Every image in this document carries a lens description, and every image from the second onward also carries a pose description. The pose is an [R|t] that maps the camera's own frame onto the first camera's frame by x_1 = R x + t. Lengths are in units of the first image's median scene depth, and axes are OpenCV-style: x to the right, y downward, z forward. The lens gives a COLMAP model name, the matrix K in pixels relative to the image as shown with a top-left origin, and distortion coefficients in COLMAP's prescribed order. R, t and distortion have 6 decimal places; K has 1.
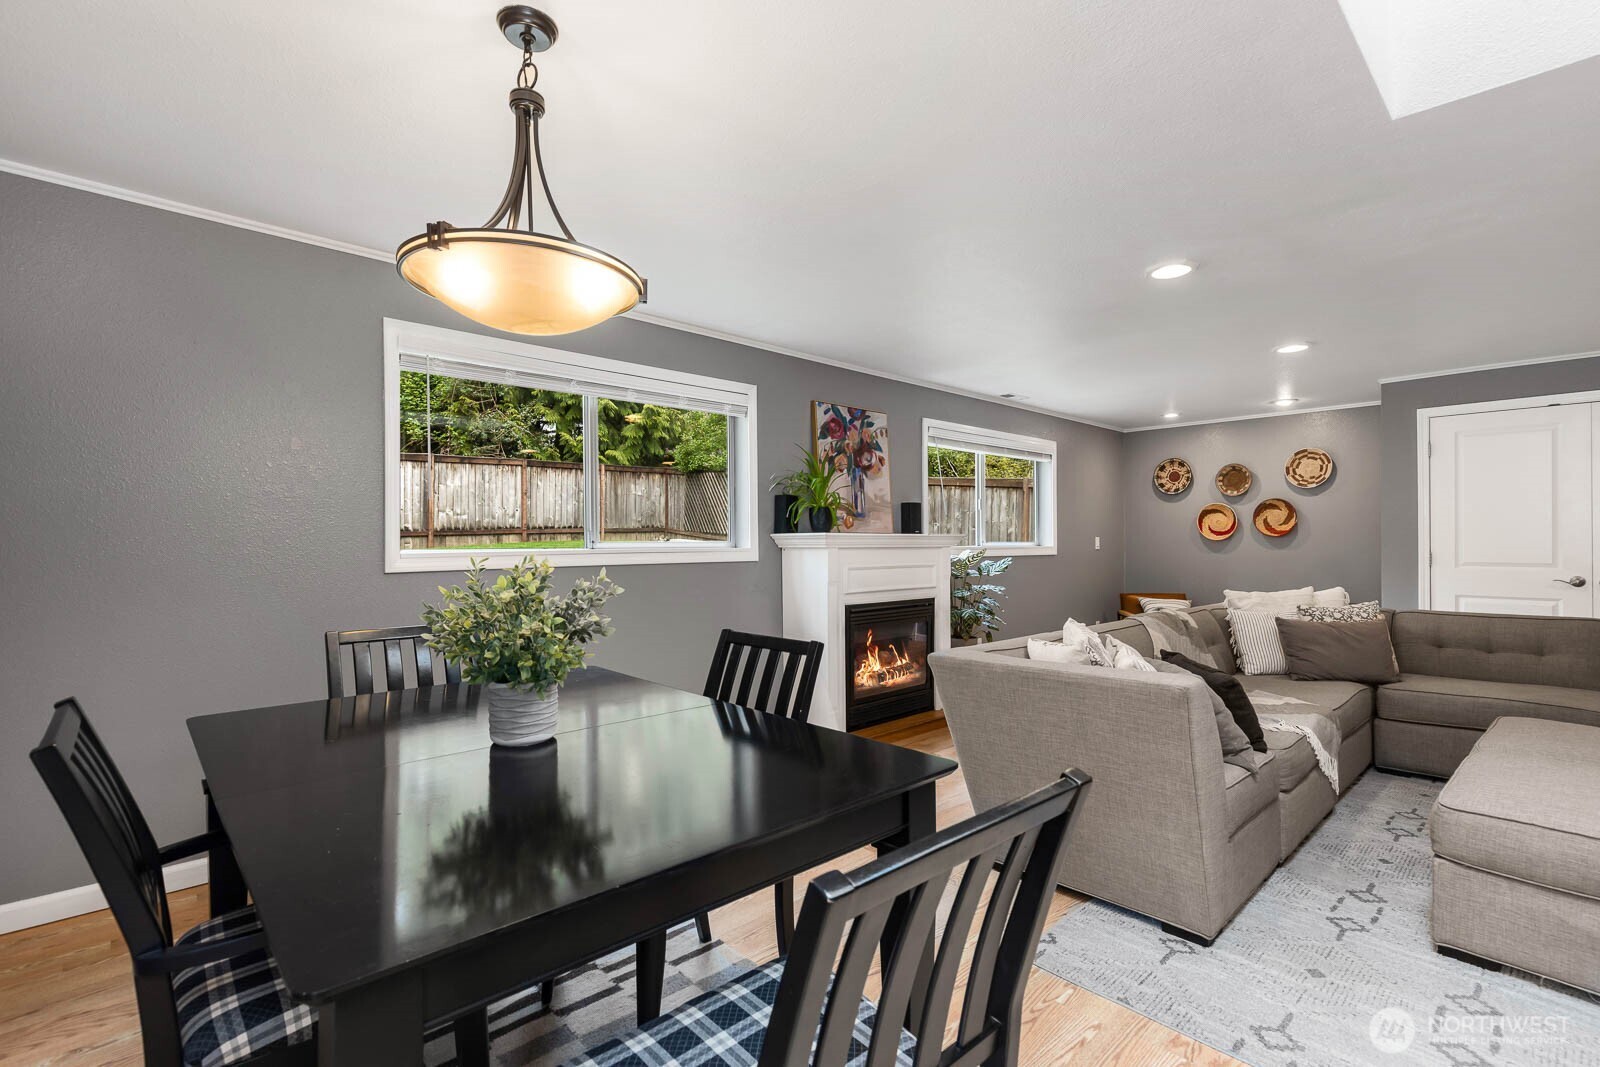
lens RADIAL K [[729.5, 0, 803.9], [0, 729.5, 541.8], [0, 0, 1]] dist [0.007467, -0.000161]
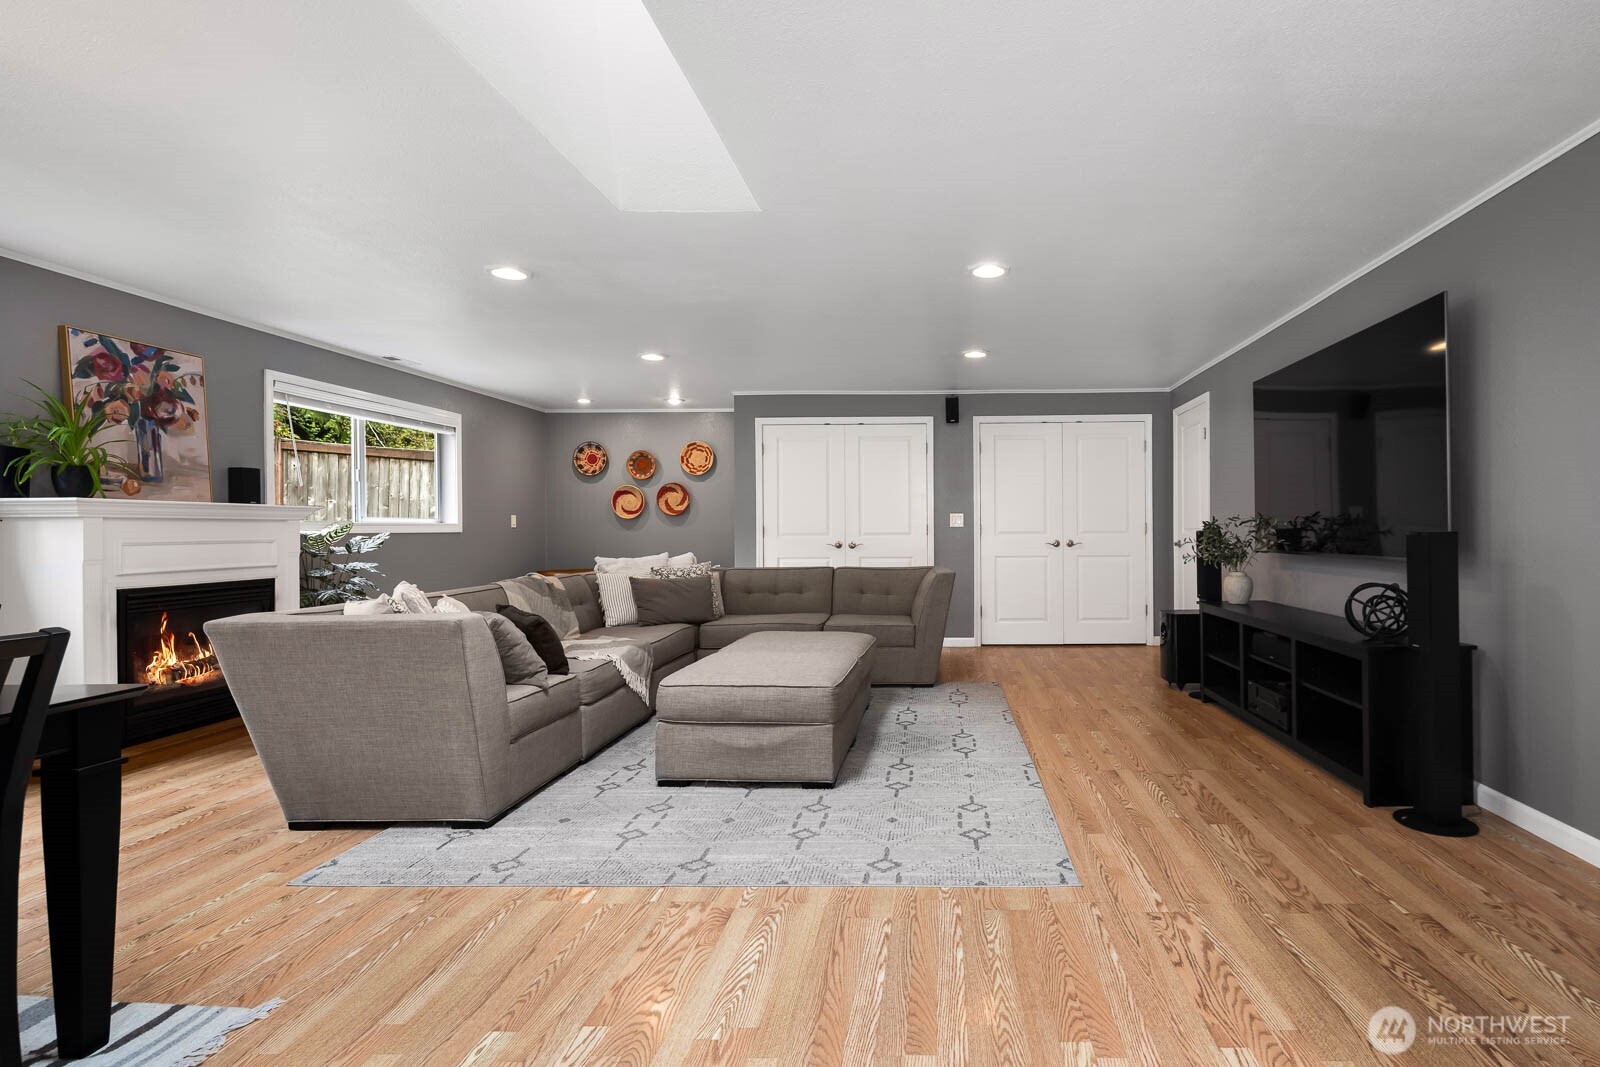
lens RADIAL K [[771.1, 0, 939.5], [0, 771.1, 525.4], [0, 0, 1]] dist [-0.001644, -0.001769]
pose [[0.686252, 0.000730, 0.727363, 0.055534], [0.003003, 0.999988, -0.003837, 0.019643], [-0.727358, 0.004817, 0.686242, -0.203526]]
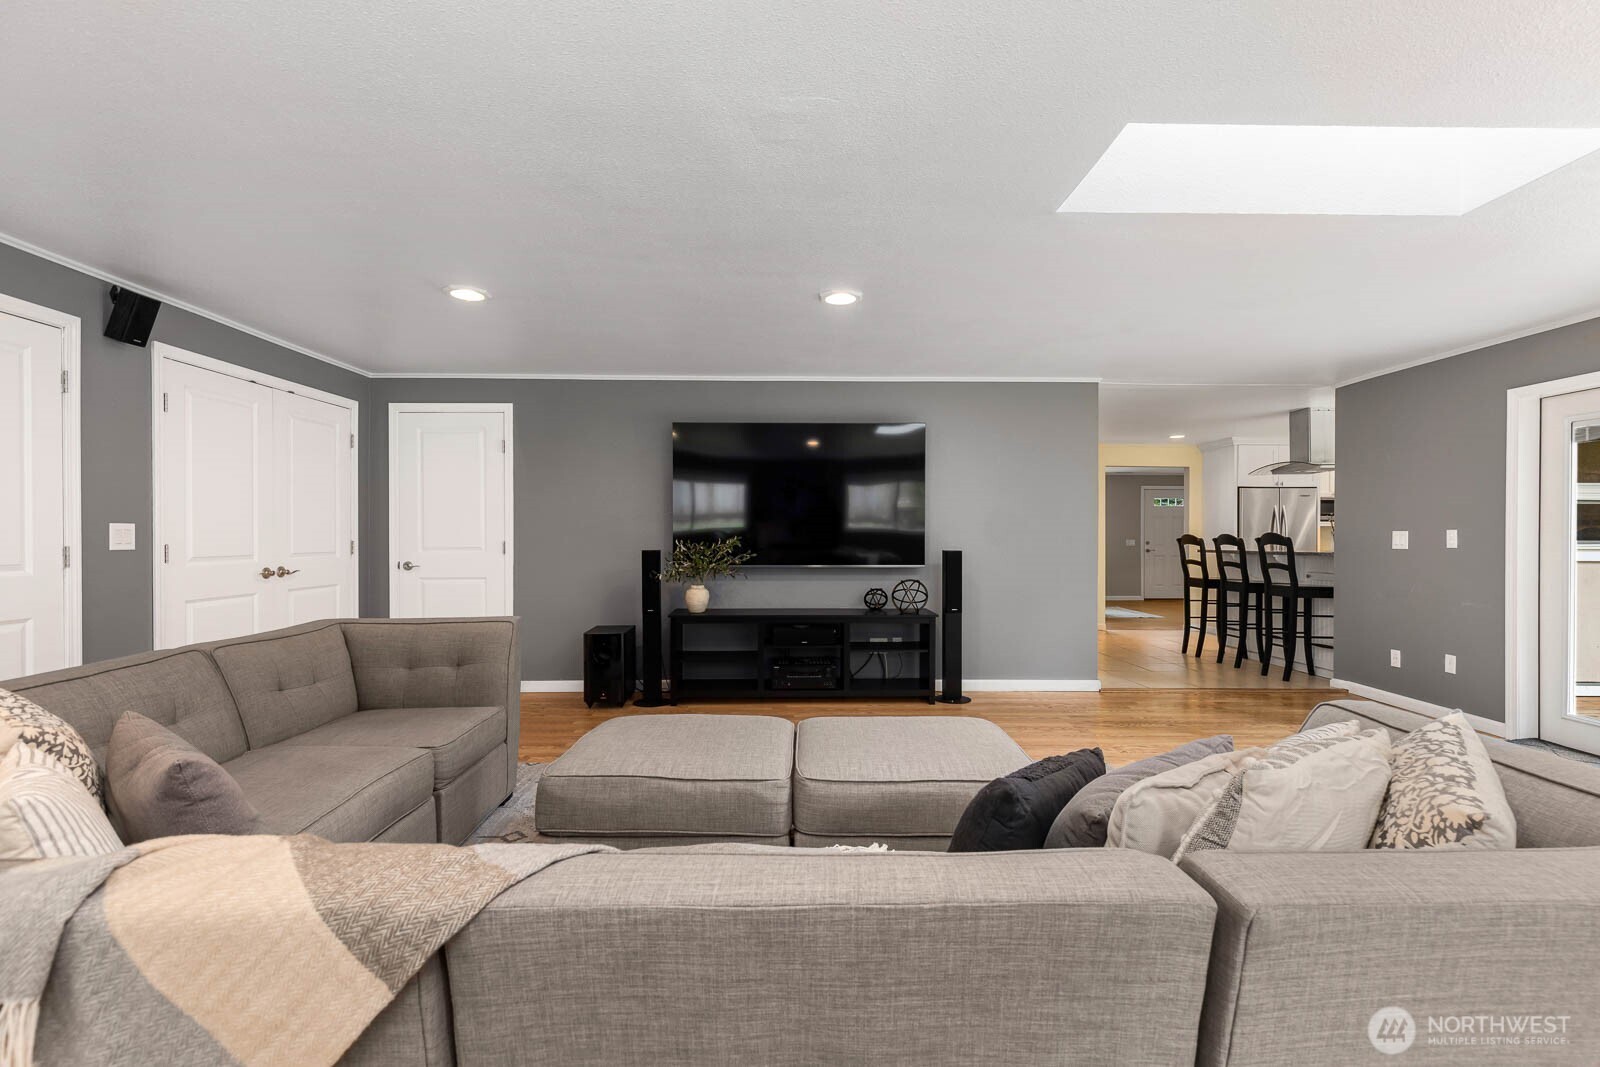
lens RADIAL K [[714.9, 0, 810.5], [0, 714.9, 540.3], [0, 0, 1]] dist [0.002578, -0.000140]
pose [[-0.741690, -0.006309, 0.670713, 0.187640], [-0.003520, 0.999979, 0.005513, 0.001923], [-0.670734, 0.001728, -0.741696, 0.843549]]
